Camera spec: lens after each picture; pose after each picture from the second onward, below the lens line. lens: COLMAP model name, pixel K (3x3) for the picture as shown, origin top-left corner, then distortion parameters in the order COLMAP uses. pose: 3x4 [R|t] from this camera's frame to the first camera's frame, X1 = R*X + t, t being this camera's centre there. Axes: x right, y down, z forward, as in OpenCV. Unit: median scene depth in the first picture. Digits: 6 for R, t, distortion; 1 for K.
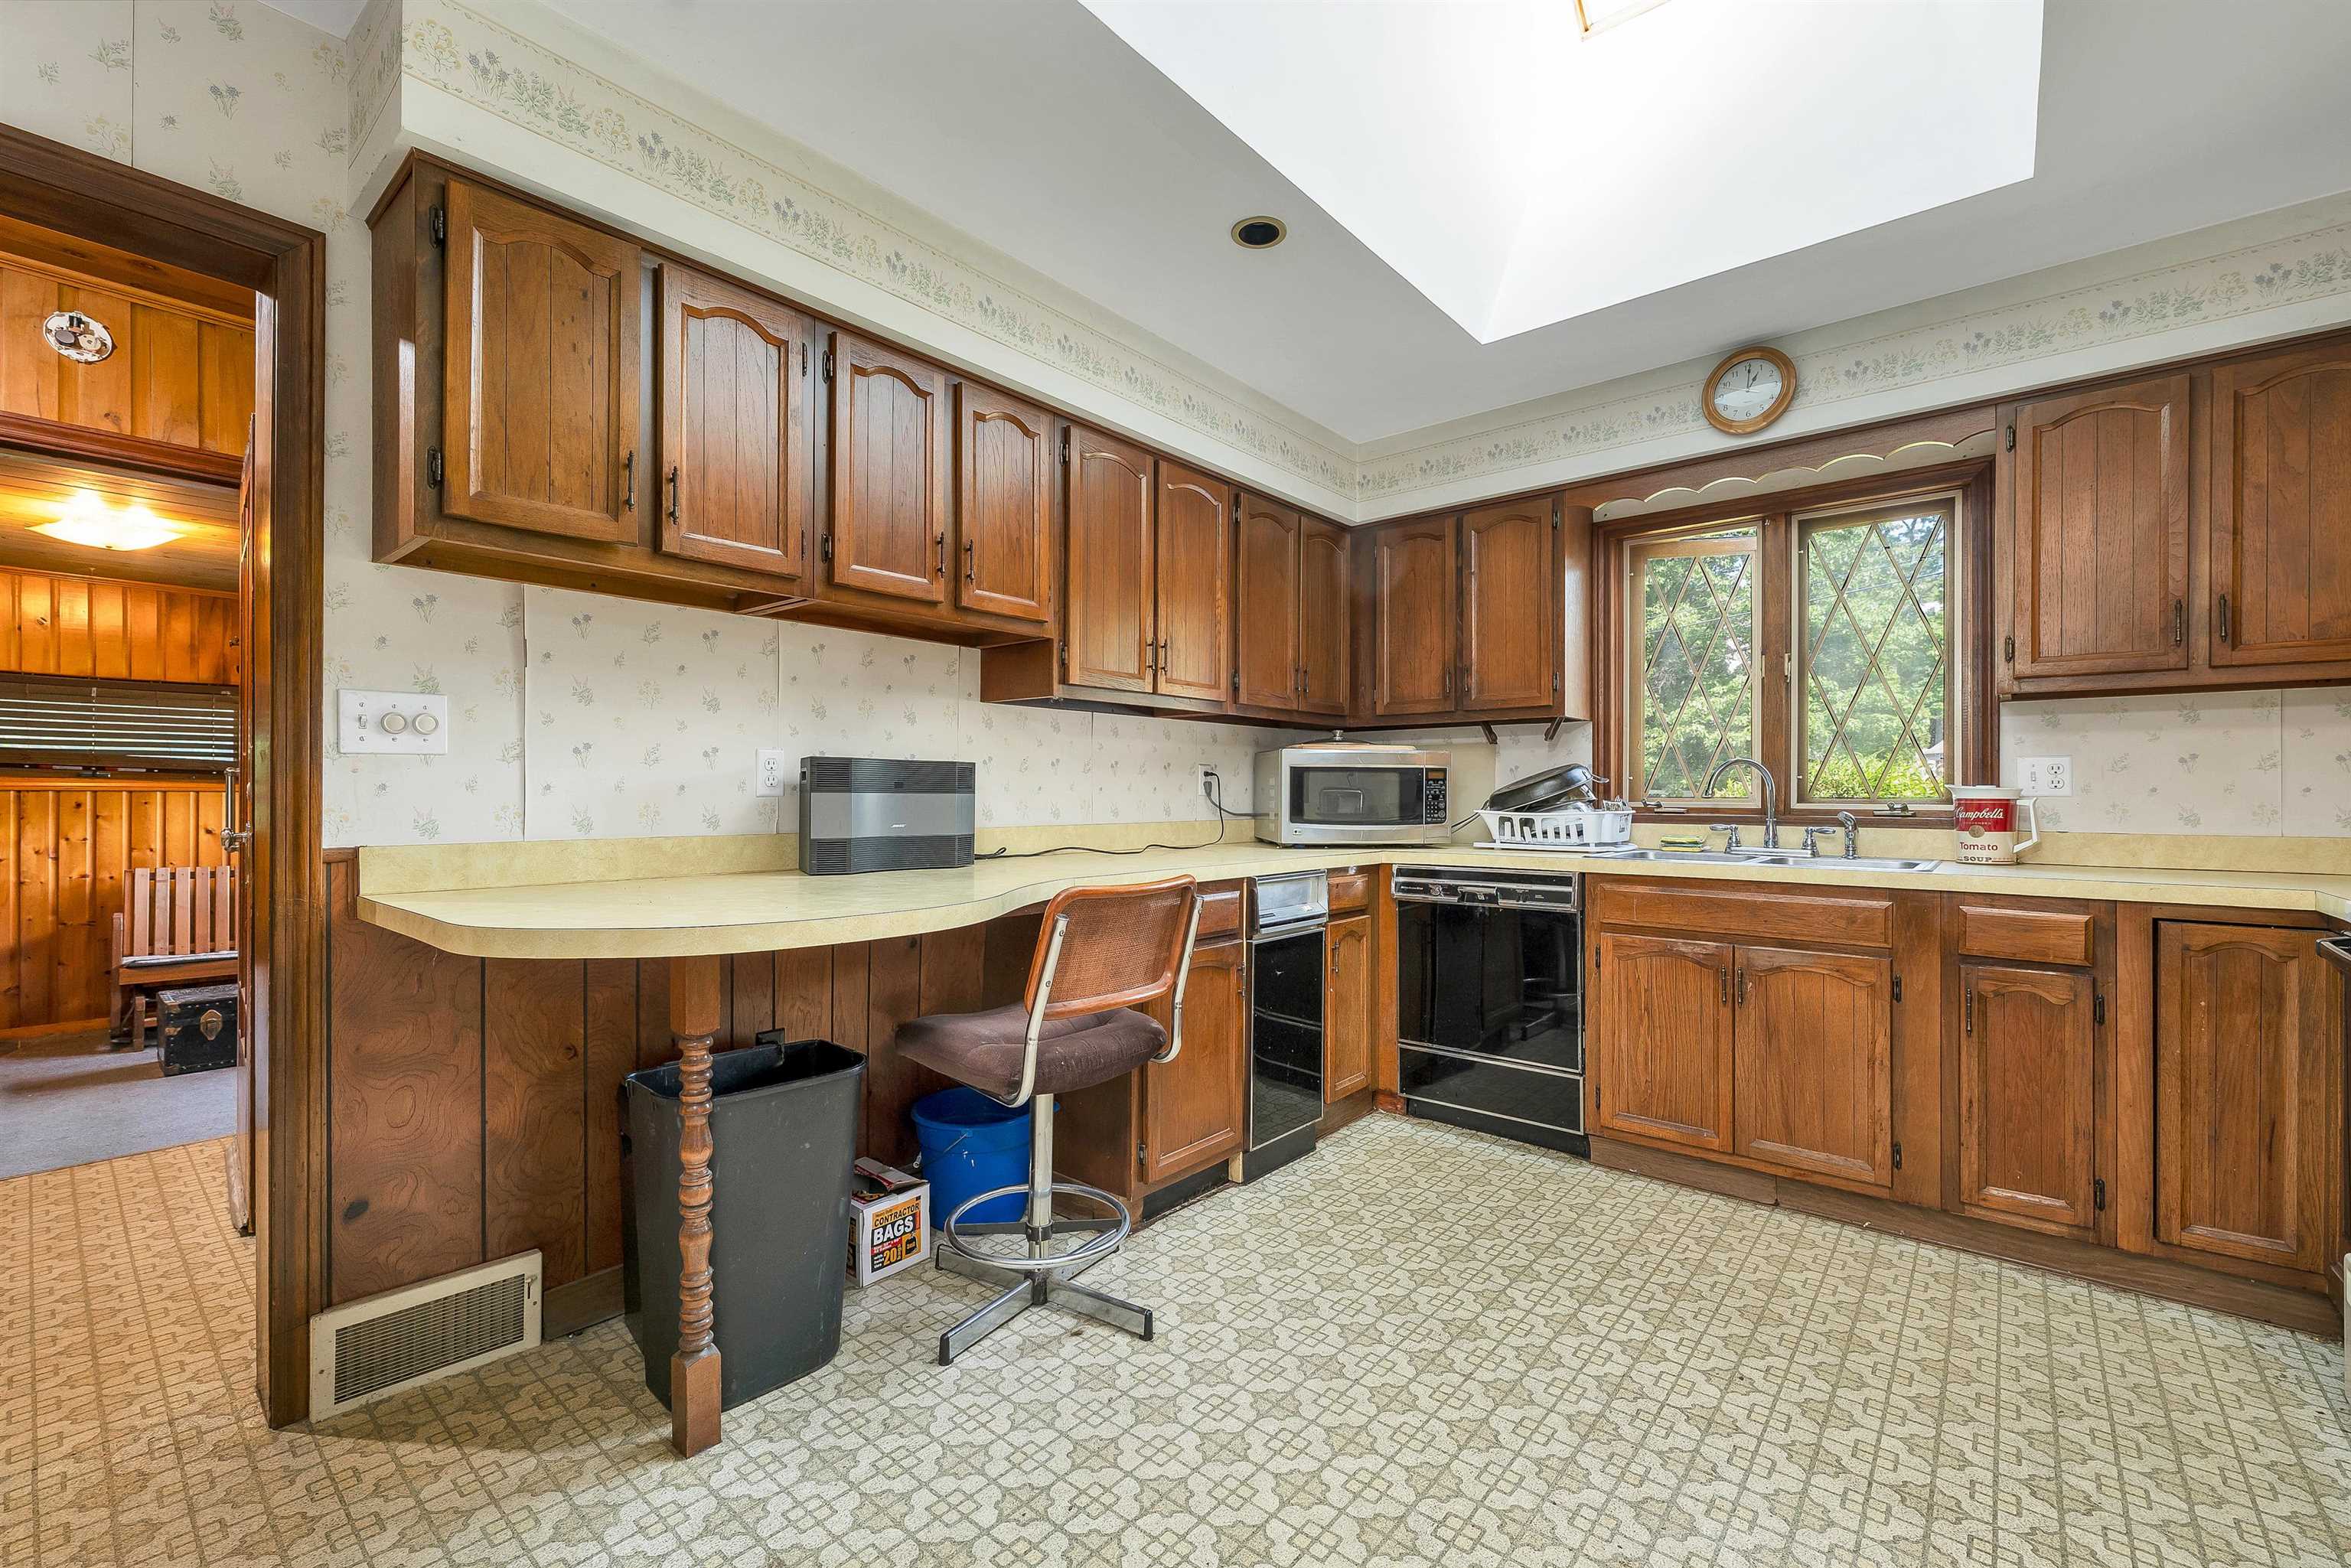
lens RADIAL K [[986.1, 0, 1176.3], [0, 986.1, 791.6], [0, 0, 1]] dist [0.000740, 0.001433]
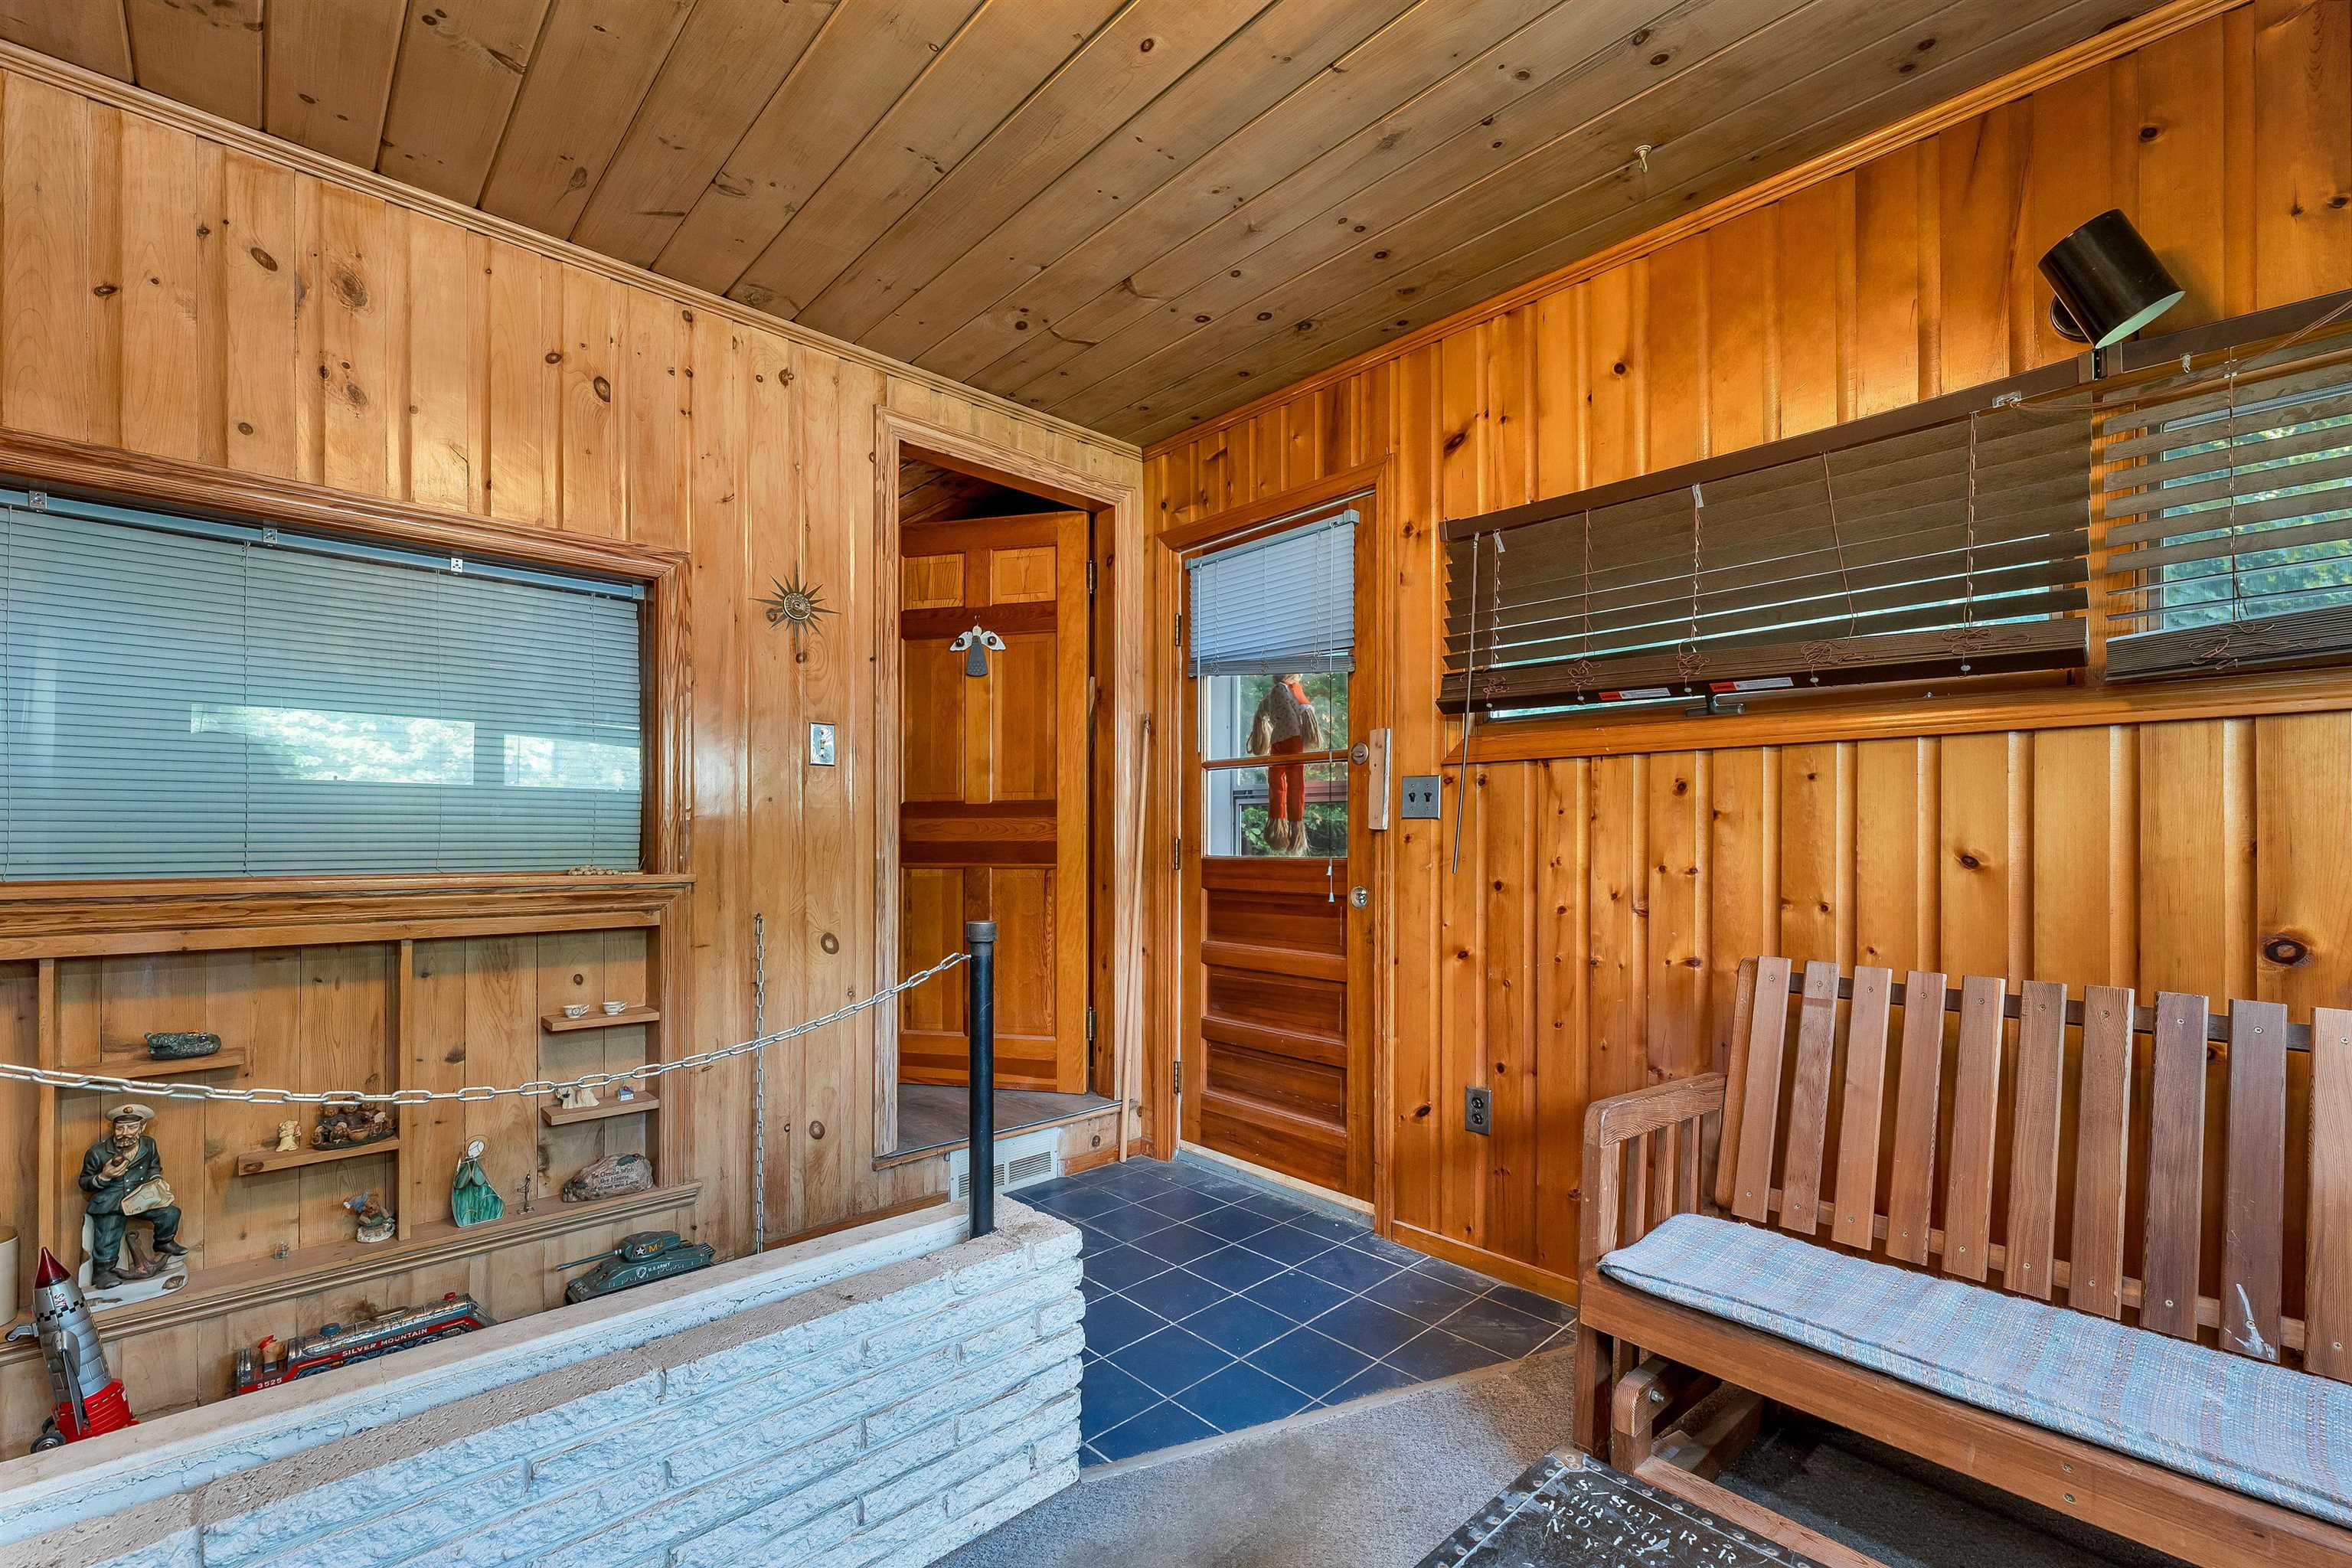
lens RADIAL K [[986.6, 0, 1191.1], [0, 986.6, 847.2], [0, 0, 1]] dist [0.000740, 0.001433]
pose [[-0.105092, 0.001328, -0.994462, -1.303434], [-0.001055, 0.999998, 0.001447, 0.073217], [0.994462, 0.001202, -0.105090, 1.605559]]
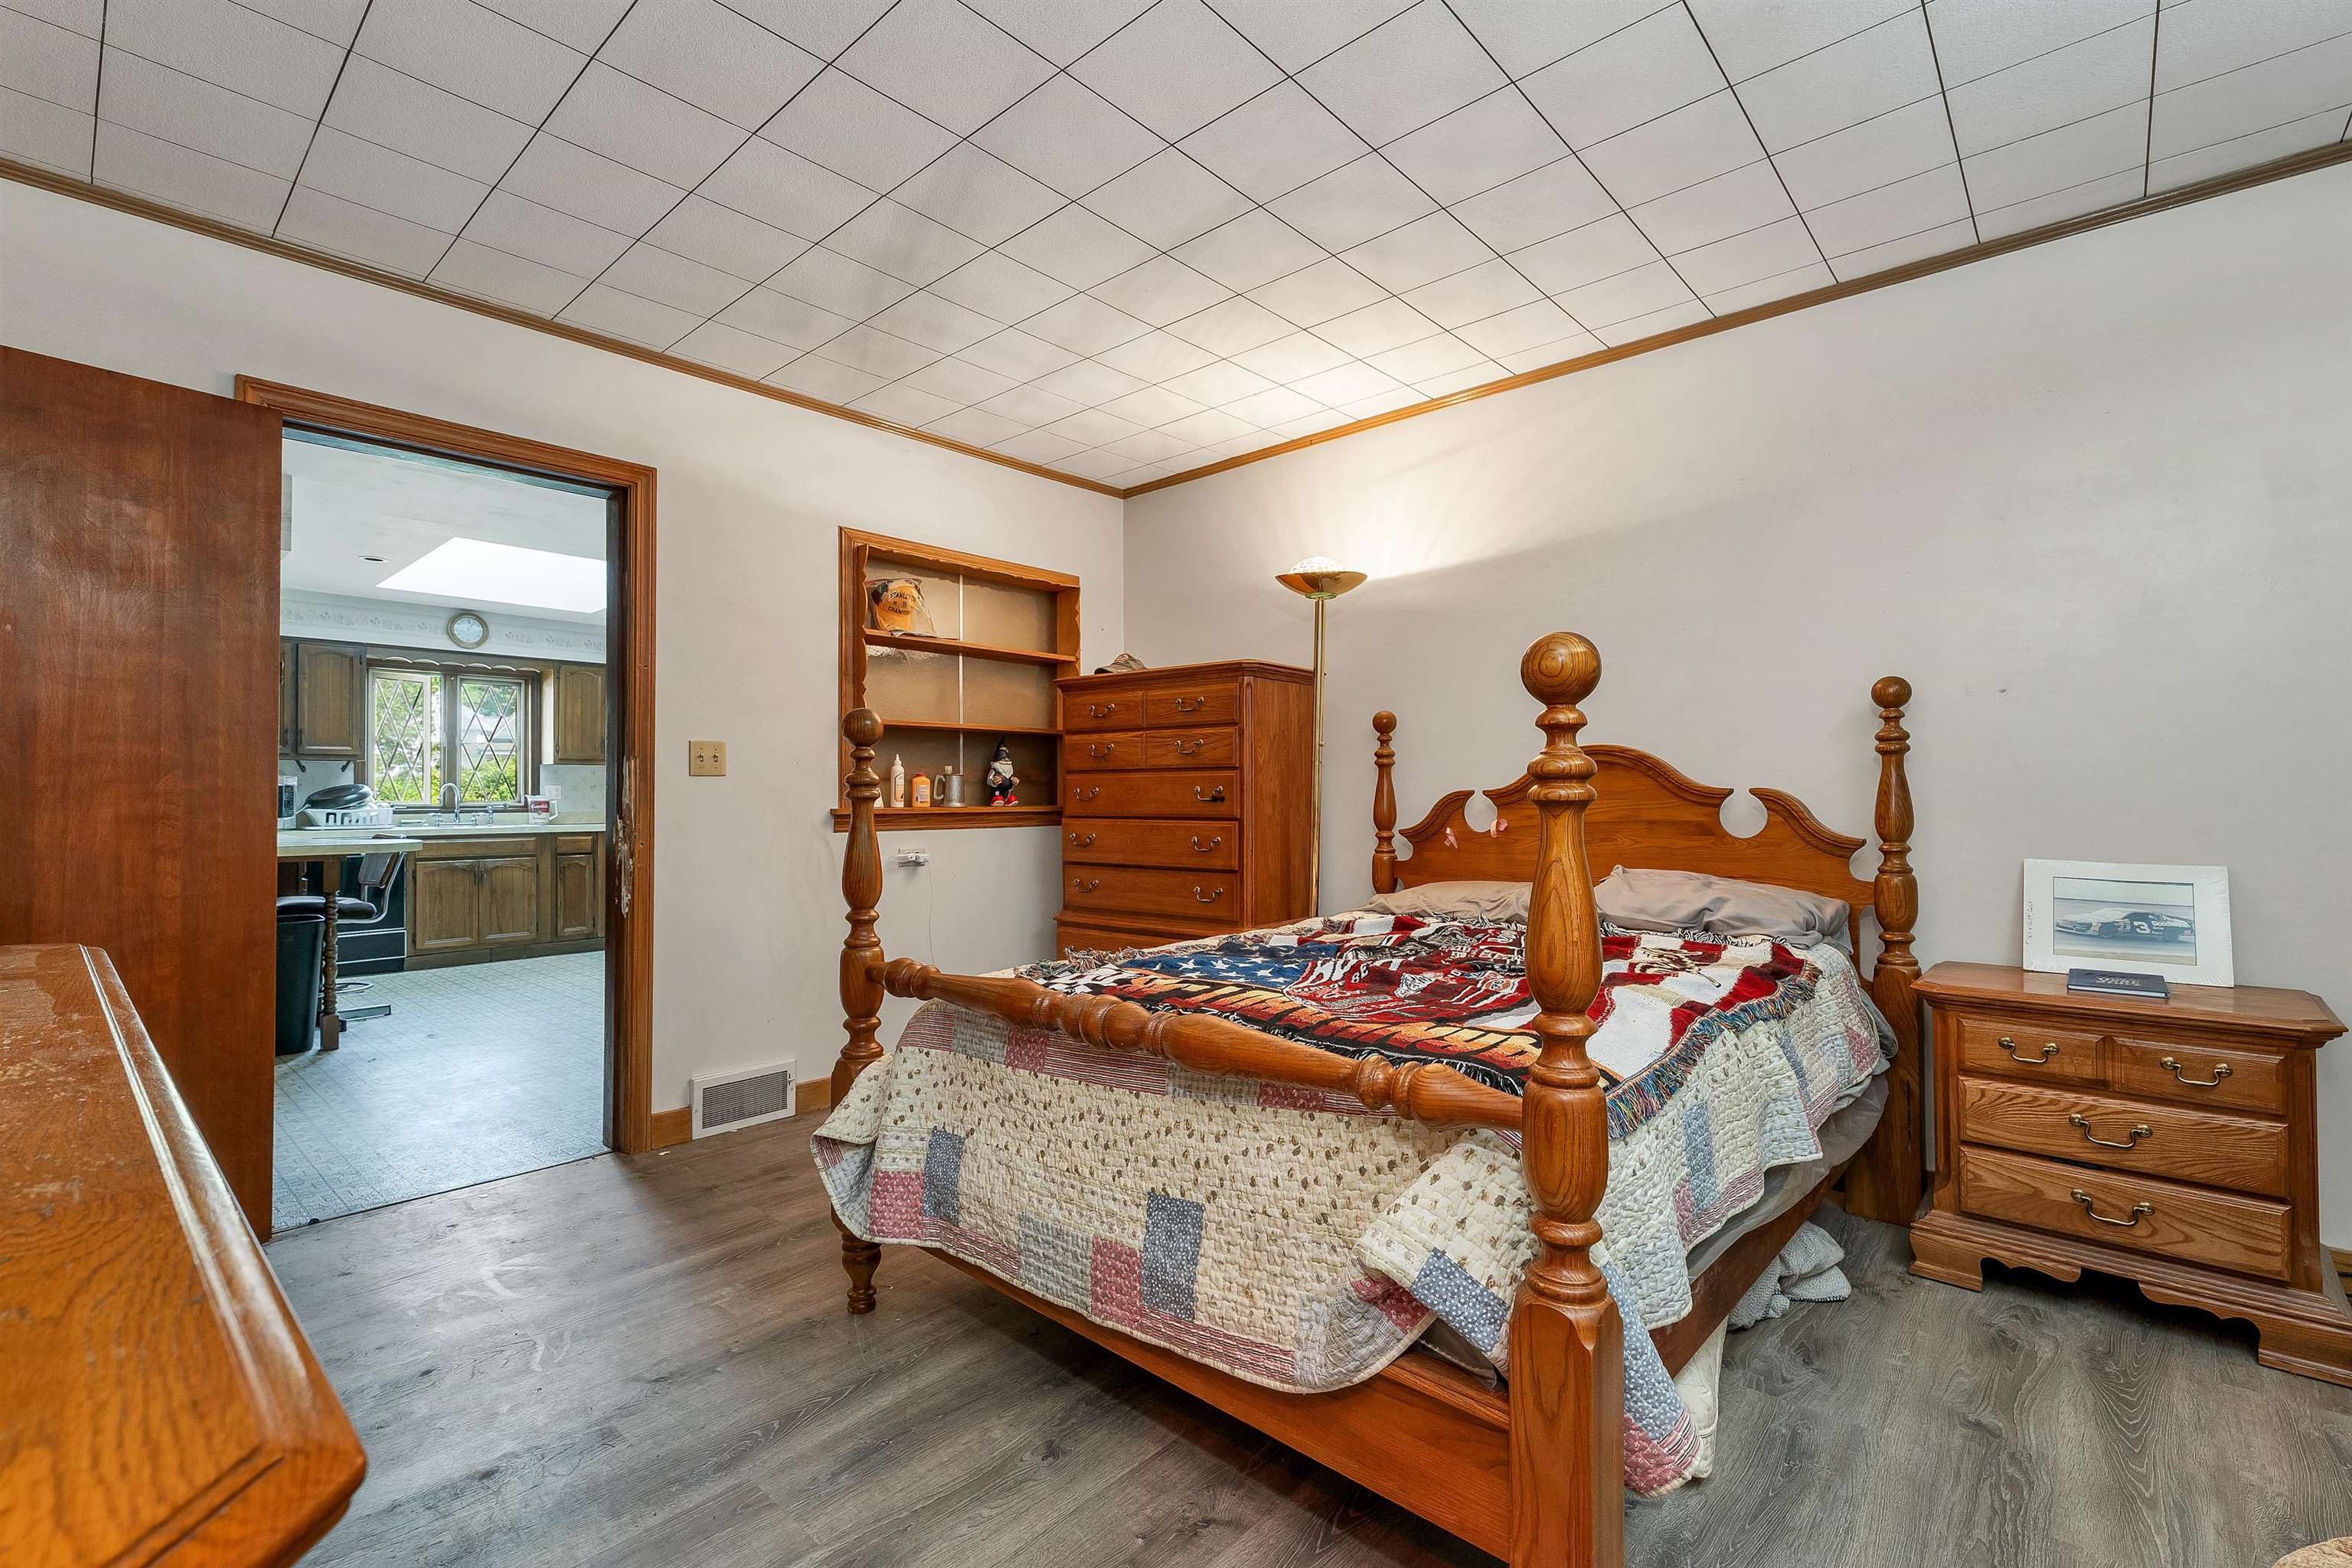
lens RADIAL K [[1009.9, 0, 1172.9], [0, 1009.9, 780.7], [0, 0, 1]] dist [-0.006672, 0.001114]
pose [[0.021090, 0.013678, 0.999684, -1.803369], [0.000992, 0.999906, -0.013702, -0.007868], [-0.999777, 0.001281, 0.021075, -0.745863]]
